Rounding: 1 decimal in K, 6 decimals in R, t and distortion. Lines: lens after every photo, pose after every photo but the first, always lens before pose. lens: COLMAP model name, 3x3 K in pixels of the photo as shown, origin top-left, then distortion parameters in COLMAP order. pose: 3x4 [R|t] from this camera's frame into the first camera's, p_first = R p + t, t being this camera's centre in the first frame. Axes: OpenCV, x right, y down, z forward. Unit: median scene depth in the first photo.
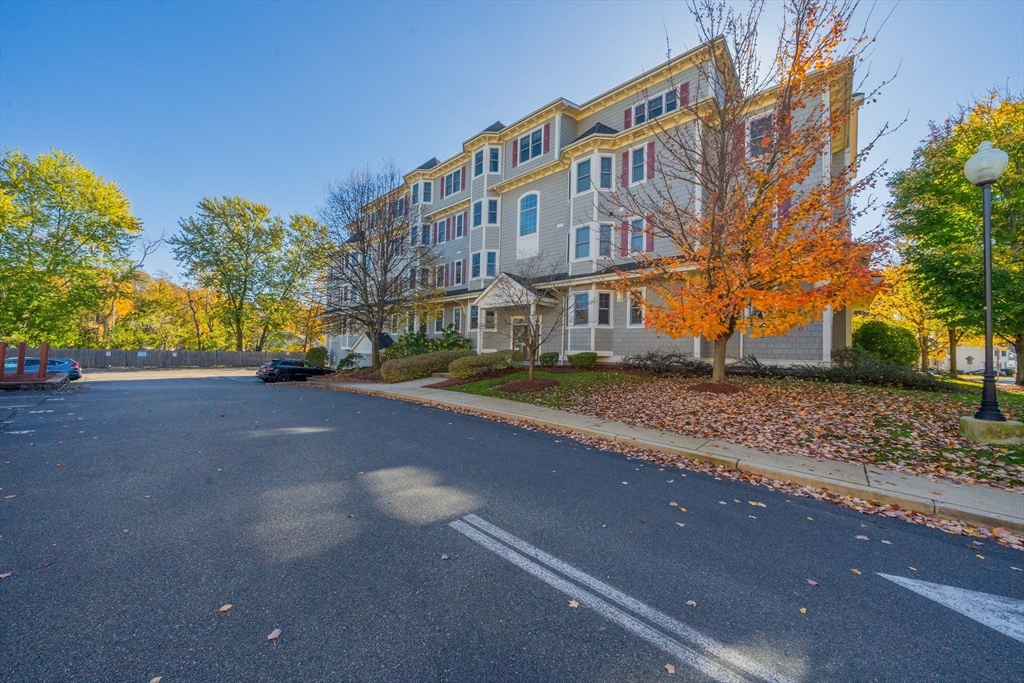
lens RADIAL K [[360.0, 0, 520.0], [0, 360.0, 342.9], [0, 0, 1]] dist [-0.010983, -0.000360]
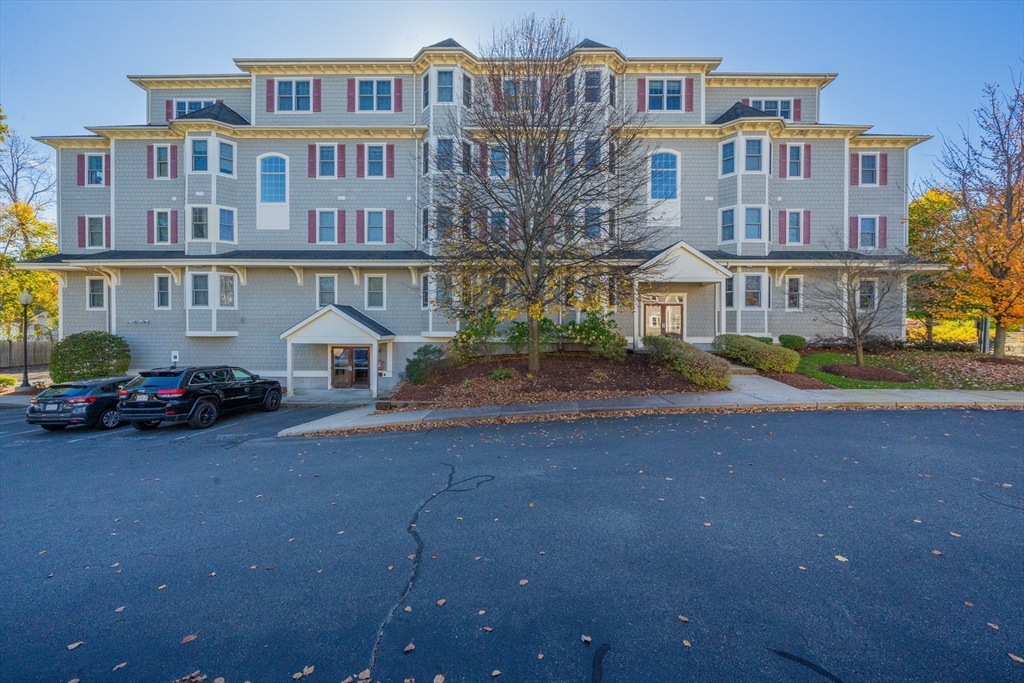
lens RADIAL K [[380.2, 0, 507.8], [0, 380.2, 337.3], [0, 0, 1]] dist [-0.008638, 0.000035]
pose [[0.753070, -0.026453, 0.657408, -0.874386], [-0.003558, 0.999013, 0.044275, -0.008364], [-0.657931, -0.035681, 0.752233, 0.553872]]
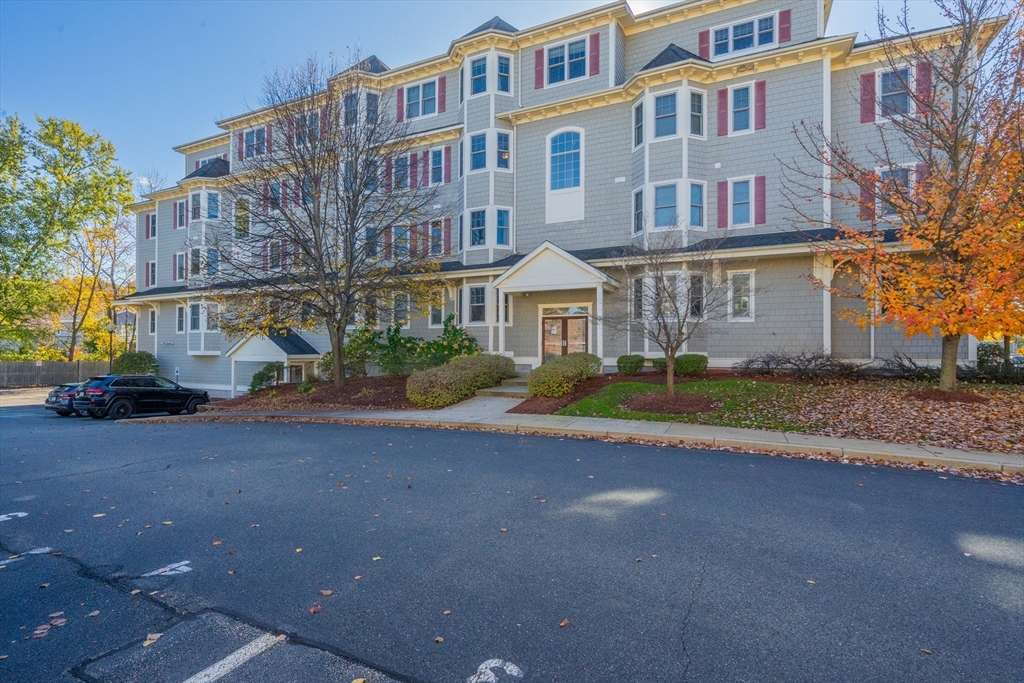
lens RADIAL K [[492.9, 0, 518.7], [0, 492.9, 350.8], [0, 0, 1]] dist [-0.004043, -0.000654]
pose [[0.958561, -0.017403, 0.284355, -0.349049], [0.010175, 0.999587, 0.026878, -0.009412], [-0.284705, -0.022871, 0.958342, 0.090814]]
